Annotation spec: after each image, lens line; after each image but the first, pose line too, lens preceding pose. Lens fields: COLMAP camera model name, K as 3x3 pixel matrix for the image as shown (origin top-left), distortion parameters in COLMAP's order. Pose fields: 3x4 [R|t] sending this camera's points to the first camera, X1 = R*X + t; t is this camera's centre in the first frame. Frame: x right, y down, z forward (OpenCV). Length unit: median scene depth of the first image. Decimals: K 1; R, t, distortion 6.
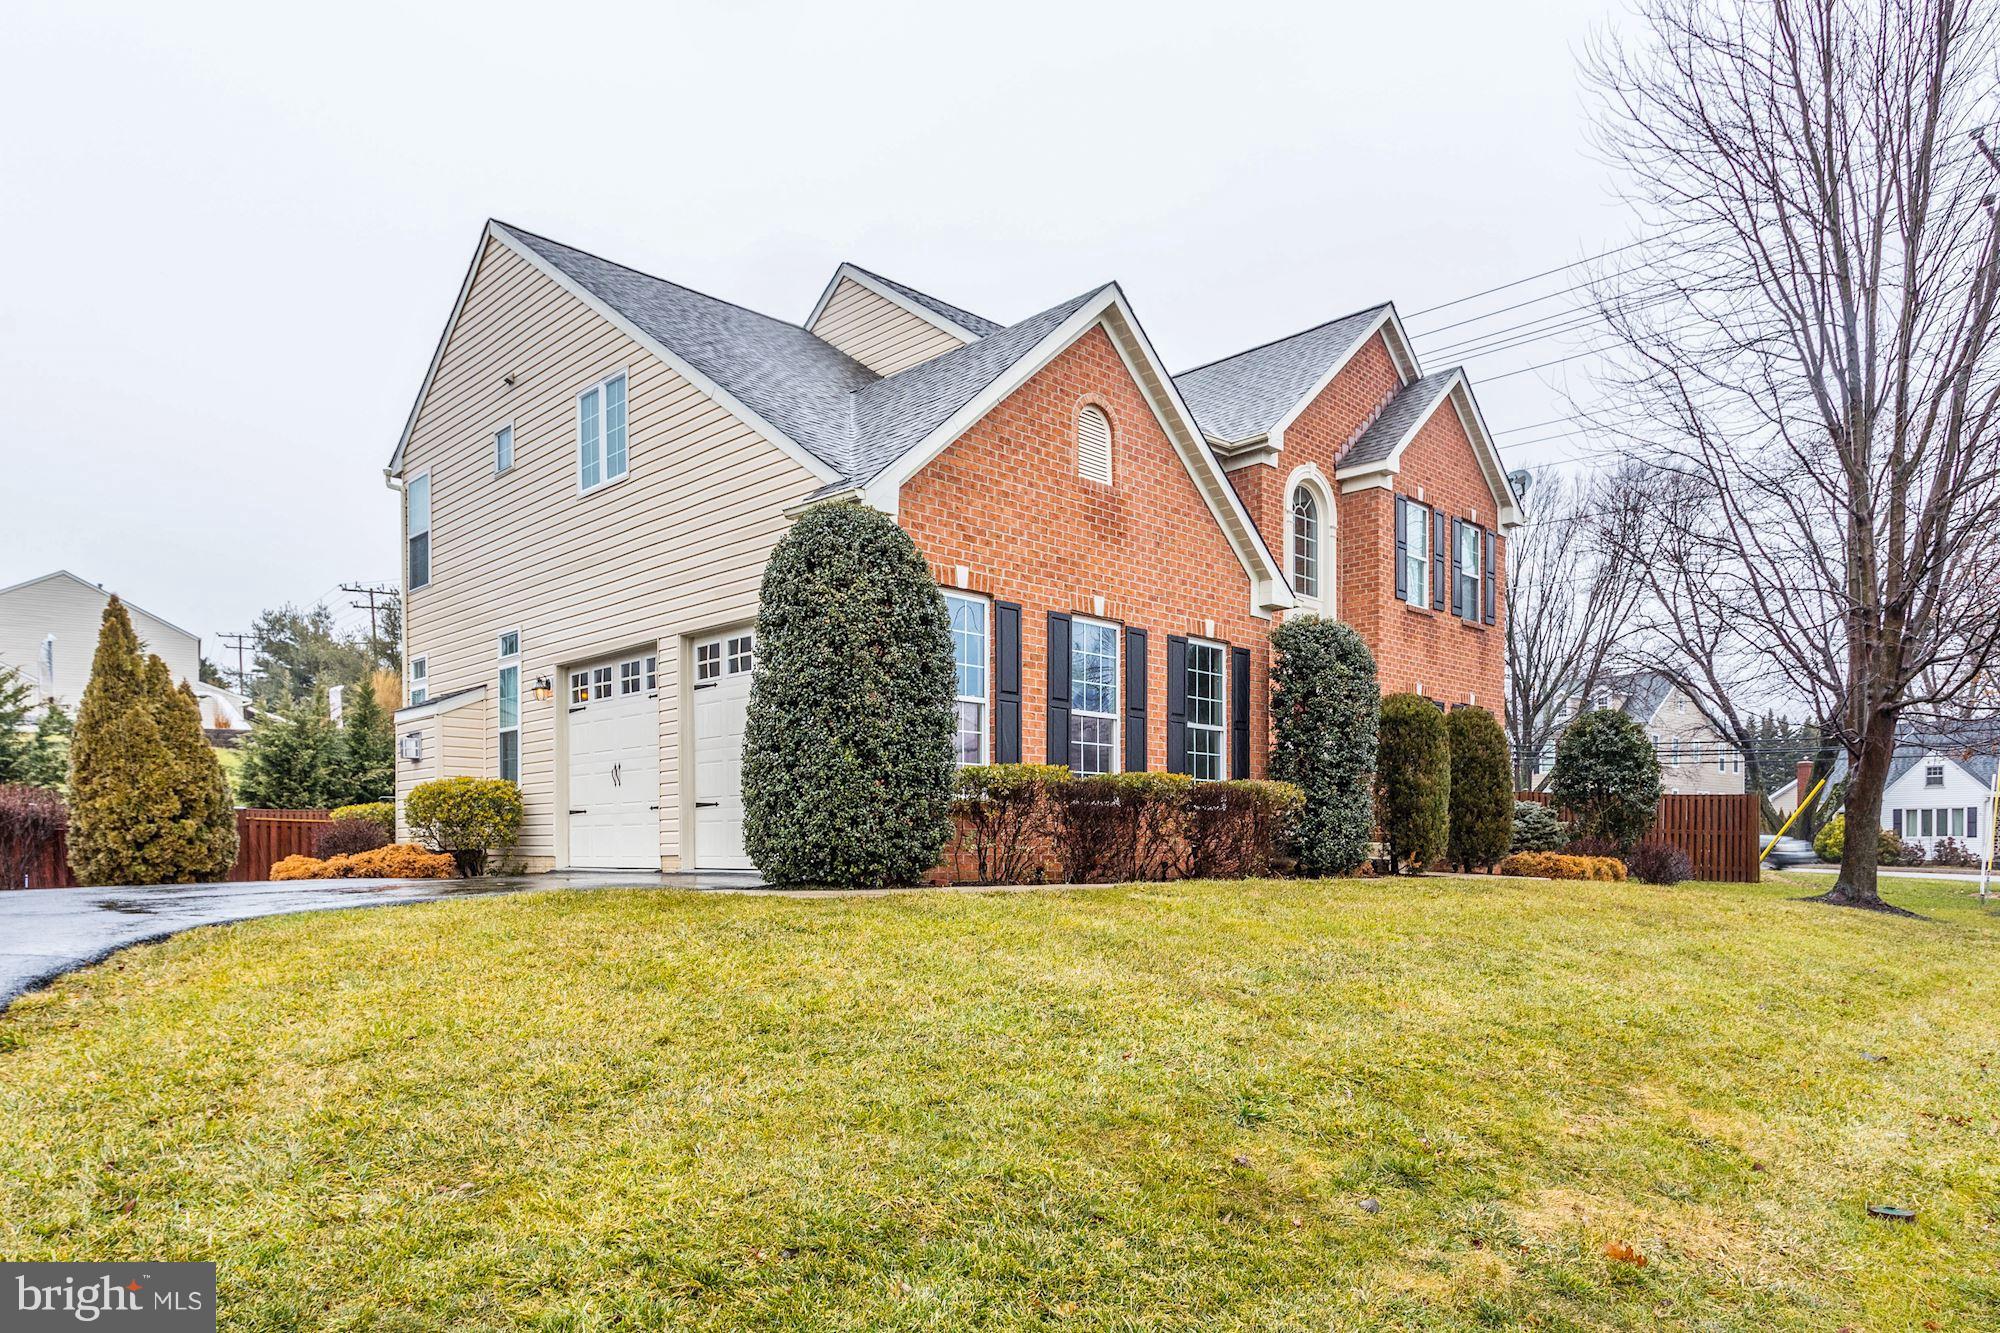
lens RADIAL K [[968.5, 0, 994.3], [0, 968.5, 679.4], [0, 0, 1]] dist [0.020476, -0.001104]
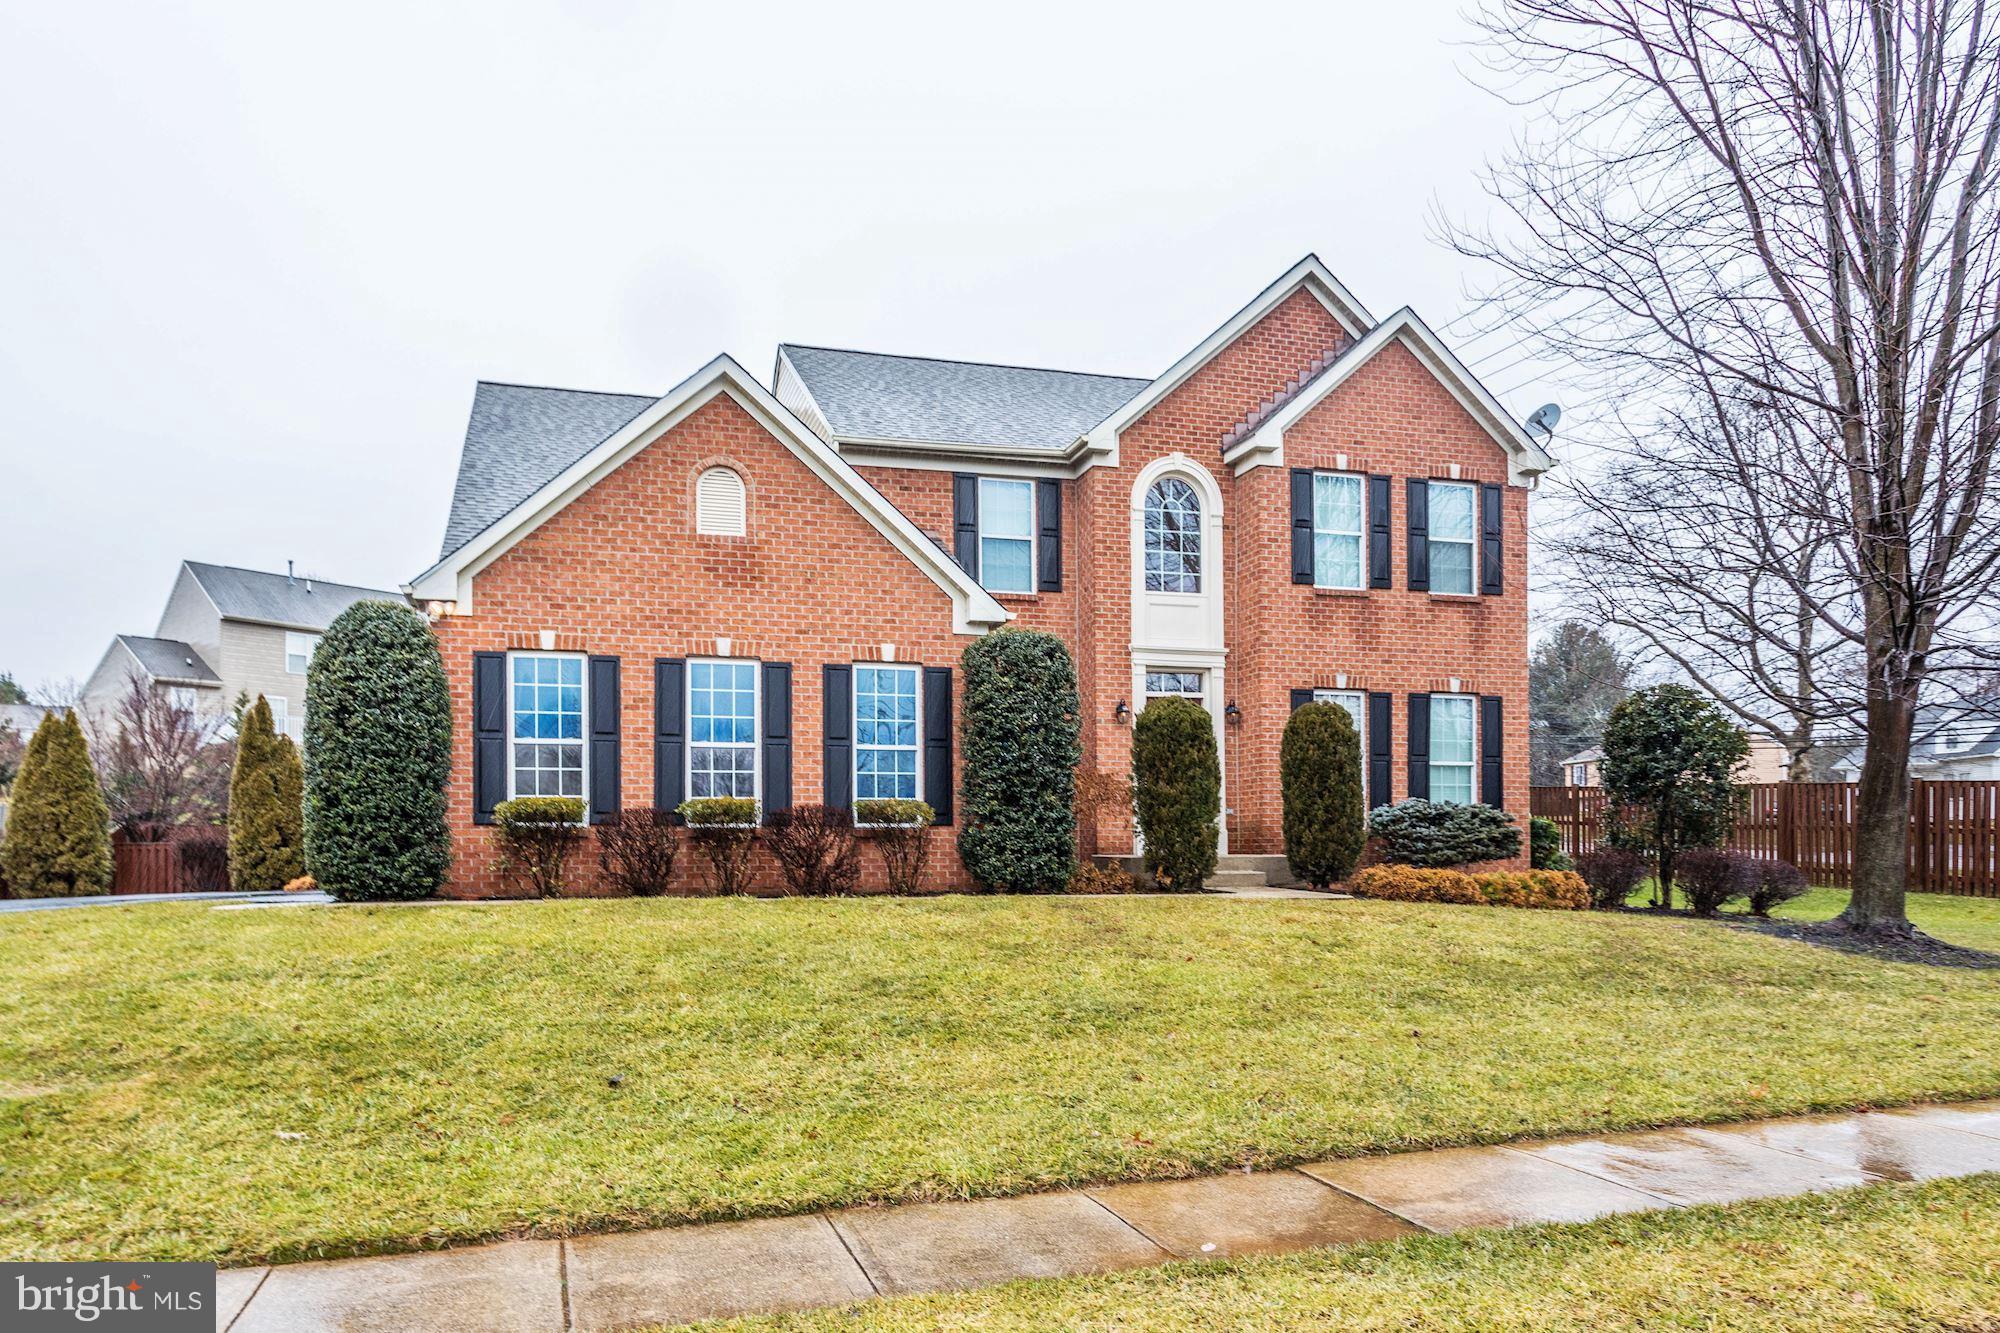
lens RADIAL K [[968.5, 0, 1004.0], [0, 968.5, 670.8], [0, 0, 1]] dist [0.020476, -0.001104]
pose [[0.915956, -0.081441, -0.392927, 0.820894], [0.074074, 0.996676, -0.033903, 0.012365], [0.394382, 0.001948, 0.918944, 0.106153]]
